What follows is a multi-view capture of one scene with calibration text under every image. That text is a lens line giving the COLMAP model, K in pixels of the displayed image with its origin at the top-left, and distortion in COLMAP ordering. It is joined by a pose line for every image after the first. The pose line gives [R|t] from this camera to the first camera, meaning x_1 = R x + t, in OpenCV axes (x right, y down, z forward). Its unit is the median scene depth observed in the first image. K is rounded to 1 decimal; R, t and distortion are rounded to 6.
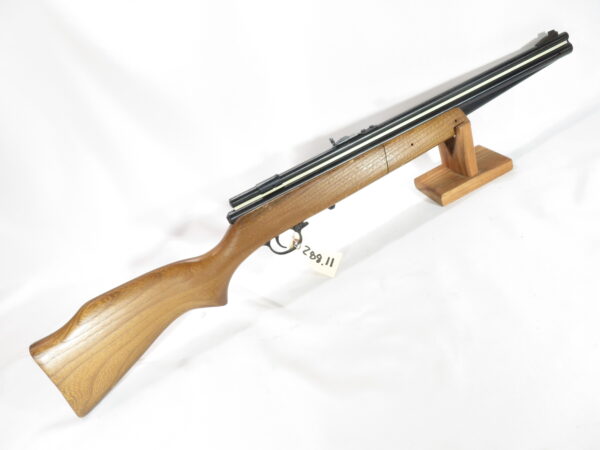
lens RADIAL K [[431.8, 0, 305.4], [0, 431.8, 224.0], [0, 0, 1]] dist [0.003314, -0.007550]
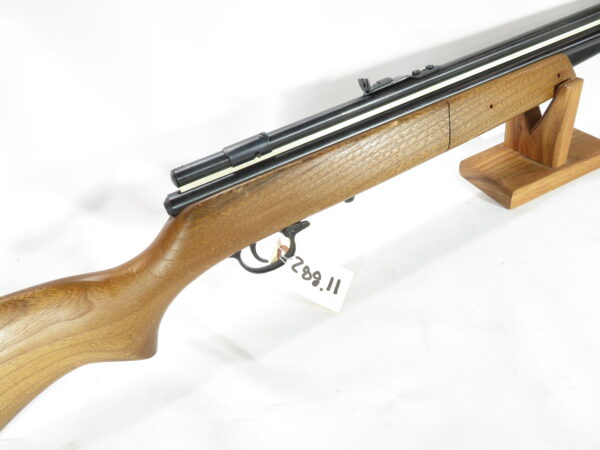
lens RADIAL K [[431.8, 0, 302.3], [0, 431.8, 223.5], [0, 0, 1]] dist [0.003314, -0.007550]
pose [[0.990248, 0.081211, 0.113195, -0.068099], [-0.090315, 0.992873, 0.077759, -0.046207], [-0.106073, -0.087224, 0.990525, 0.429690]]
